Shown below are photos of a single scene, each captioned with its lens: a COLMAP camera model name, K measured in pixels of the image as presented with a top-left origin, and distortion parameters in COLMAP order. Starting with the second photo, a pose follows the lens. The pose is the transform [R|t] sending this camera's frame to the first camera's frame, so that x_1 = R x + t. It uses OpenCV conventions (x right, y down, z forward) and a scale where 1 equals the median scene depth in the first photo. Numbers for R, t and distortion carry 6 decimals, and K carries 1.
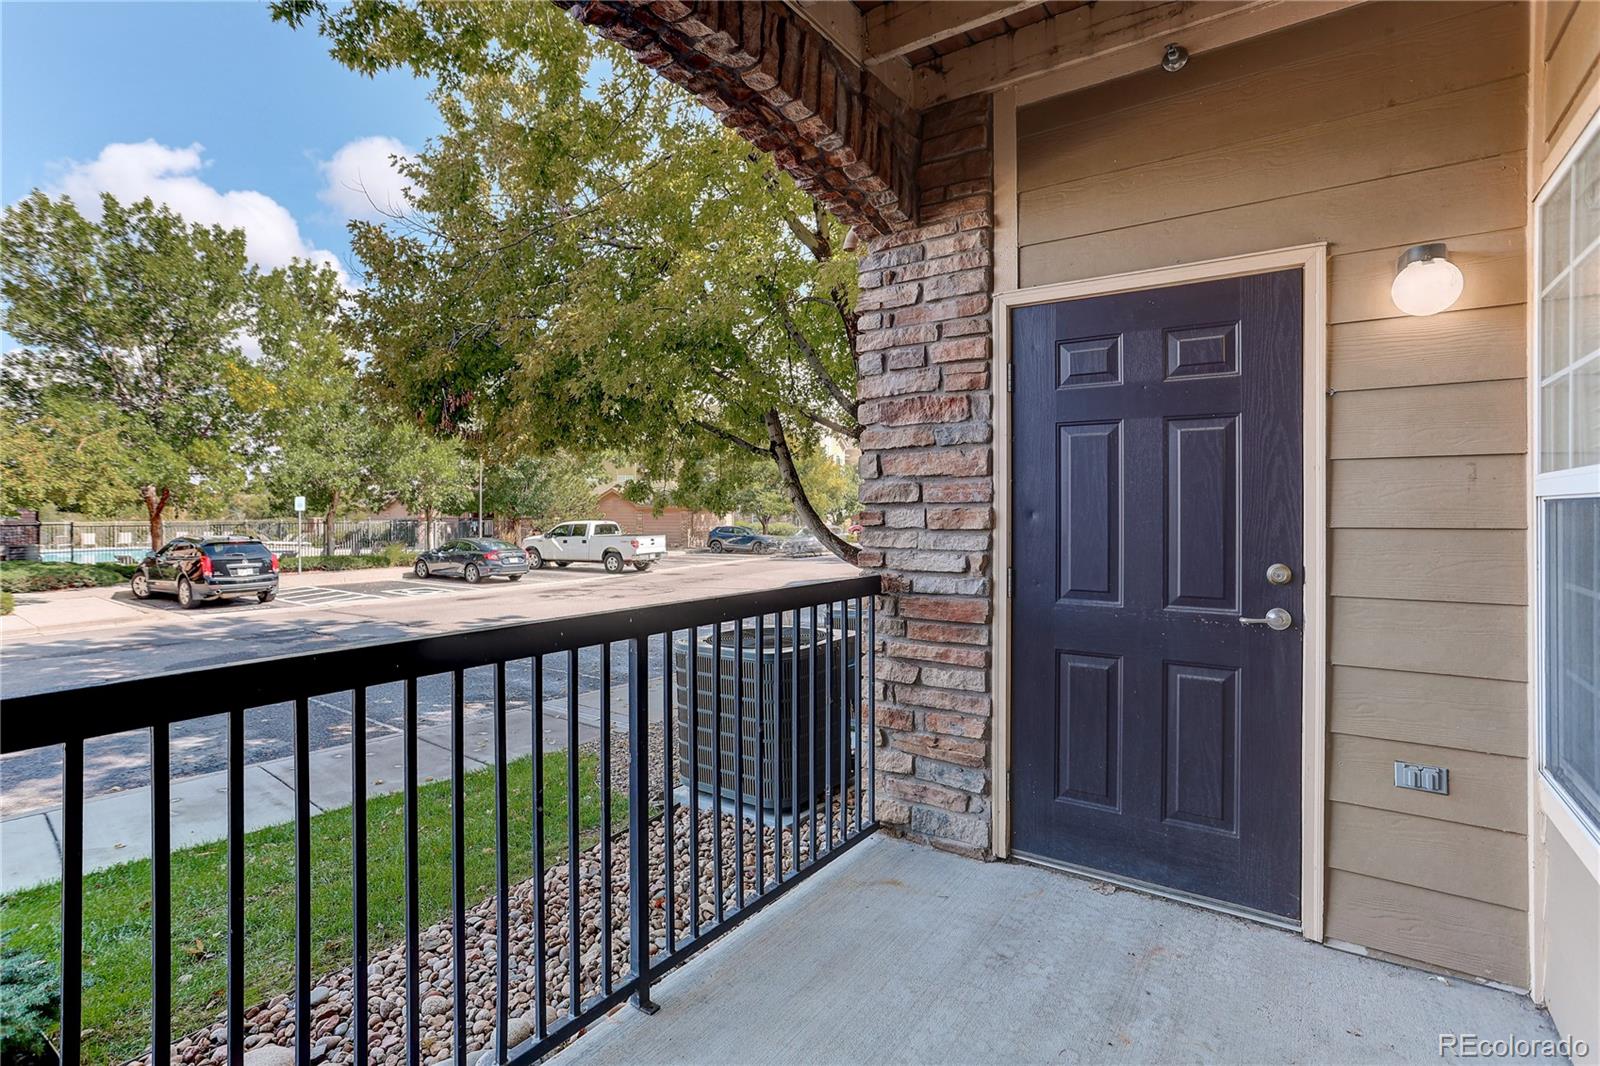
lens RADIAL K [[745.4, 0, 806.0], [0, 745.4, 506.7], [0, 0, 1]] dist [0.035700, 0.000320]
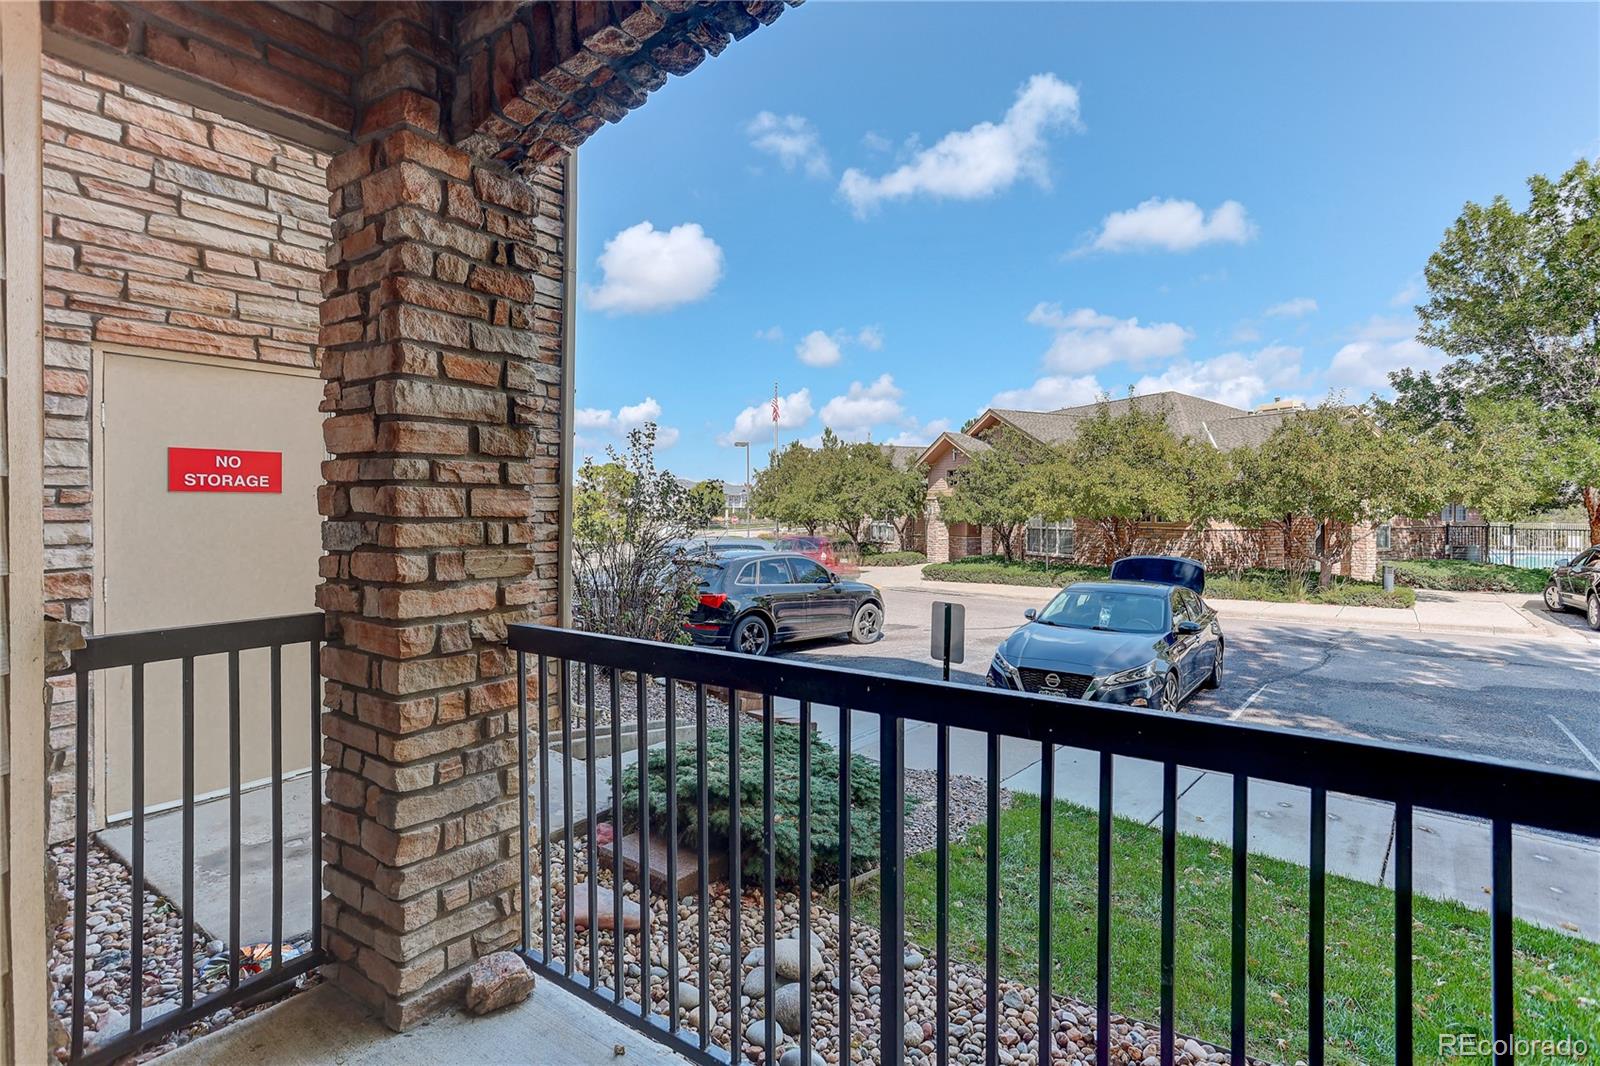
lens RADIAL K [[782.6, 0, 800.7], [0, 782.6, 518.3], [0, 0, 1]] dist [-0.000213, 0.000376]
pose [[-0.010127, 0.015992, -0.999821, 0.067453], [-0.002480, 0.999869, 0.016018, -0.002264], [0.999946, 0.002641, -0.010086, 0.124300]]
